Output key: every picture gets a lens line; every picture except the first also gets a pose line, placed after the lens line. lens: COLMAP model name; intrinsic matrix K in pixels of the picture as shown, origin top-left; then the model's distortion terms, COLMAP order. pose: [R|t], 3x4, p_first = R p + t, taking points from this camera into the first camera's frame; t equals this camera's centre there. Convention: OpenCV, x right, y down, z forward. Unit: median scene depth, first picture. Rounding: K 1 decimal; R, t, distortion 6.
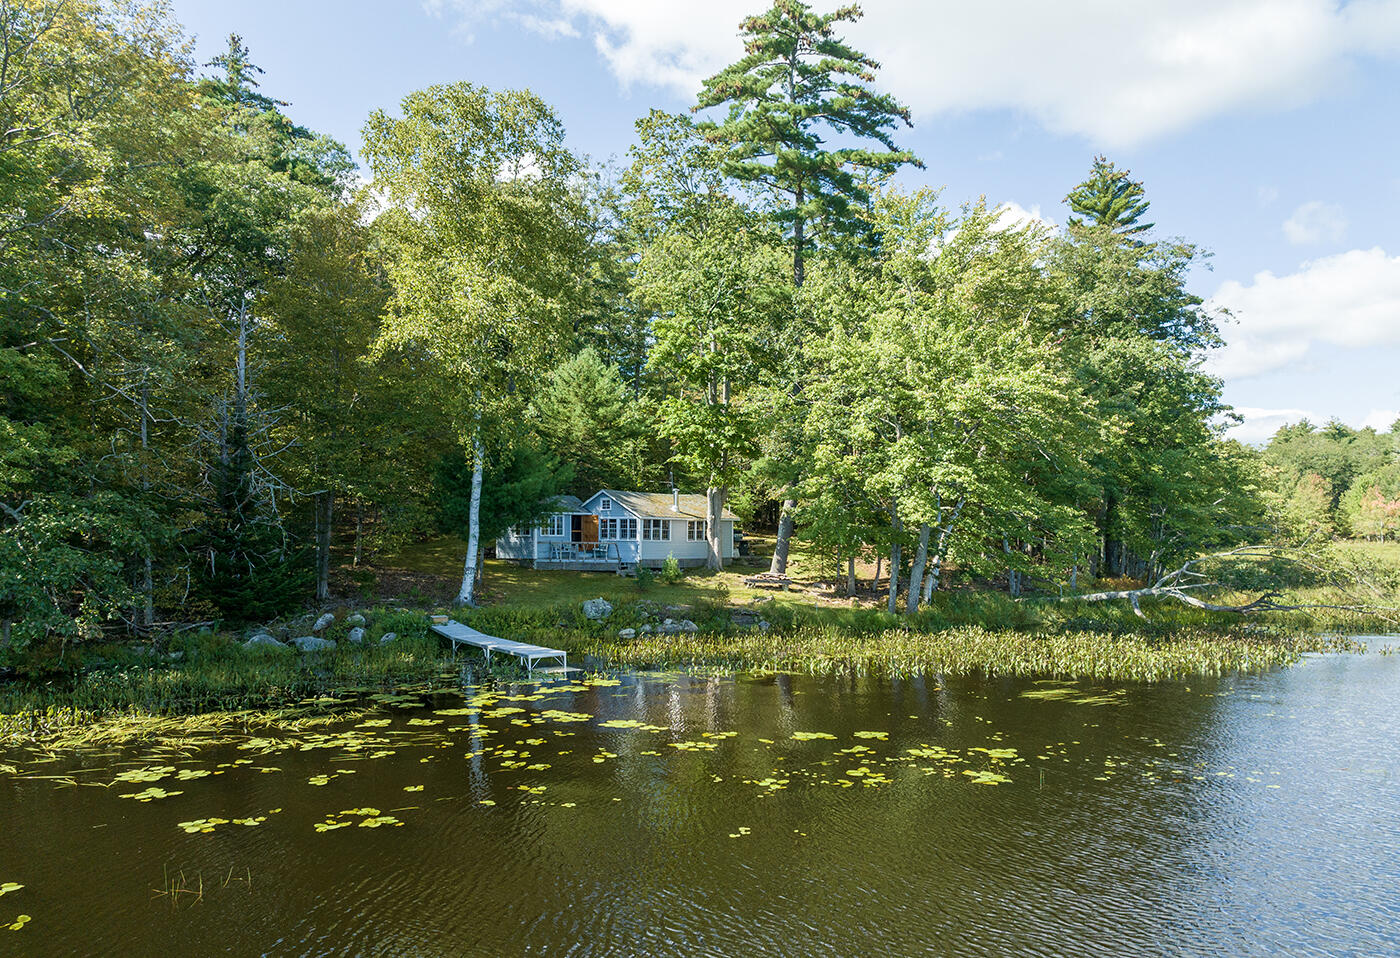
lens RADIAL K [[1009.8, 0, 698.4], [0, 1009.8, 521.5], [0, 0, 1]] dist [0.001017, 0.000123]
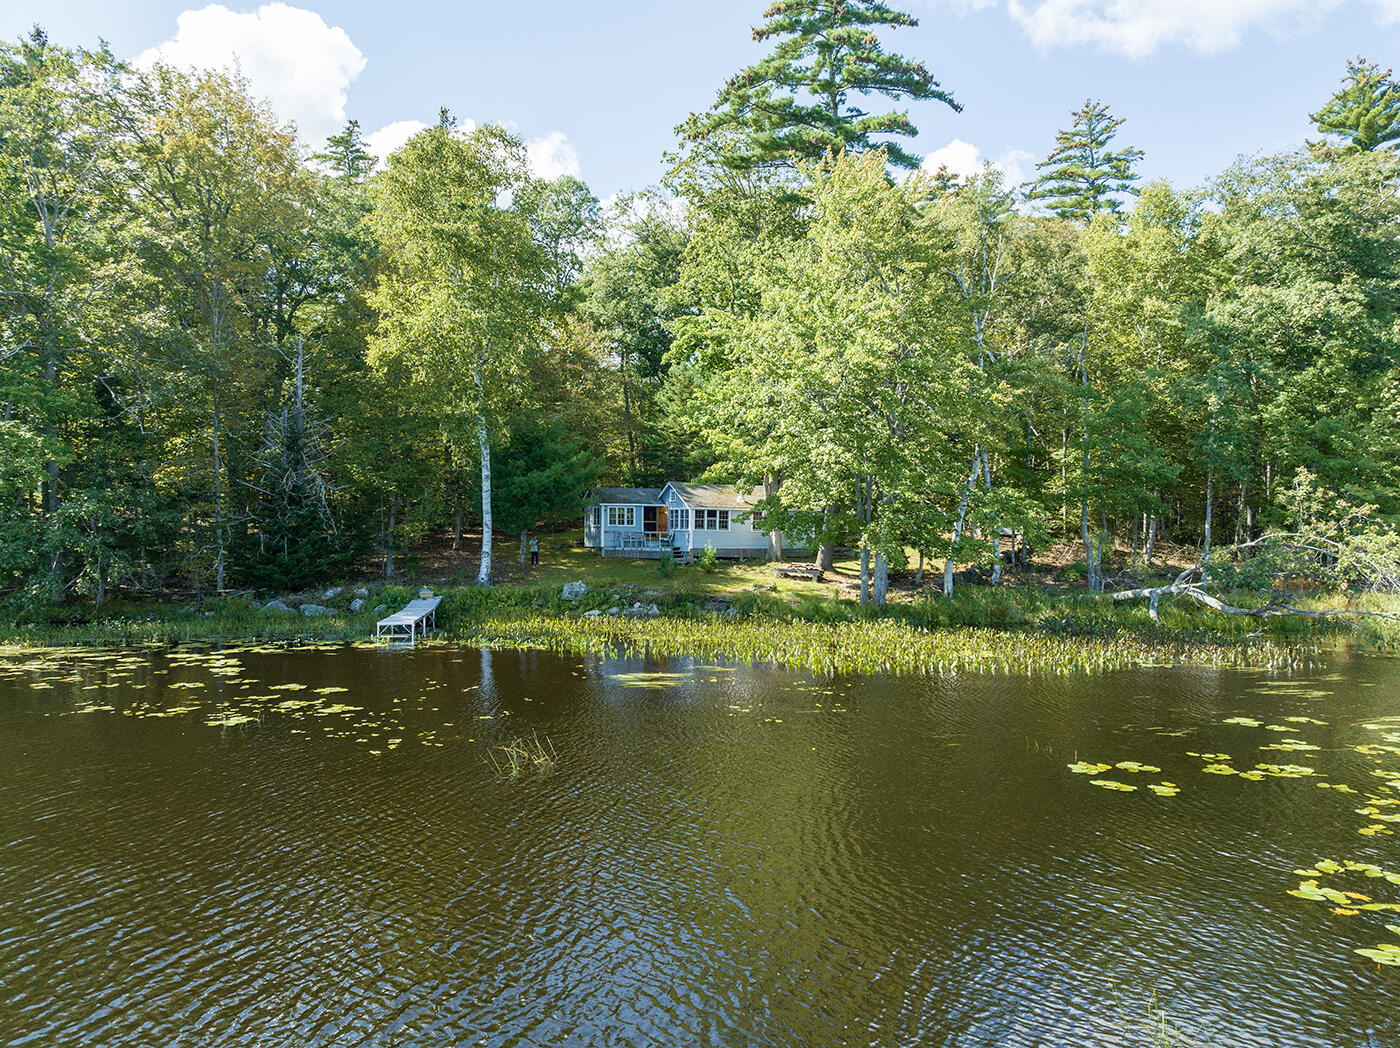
lens RADIAL K [[989.5, 0, 700.0], [0, 989.5, 524.7], [0, 0, 1]] dist [-0.003630, -0.000345]
pose [[0.899172, -0.002489, -0.437589, 0.394714], [0.003380, 0.999993, 0.001257, 0.012132], [0.437583, -0.002609, 0.899174, 0.088356]]
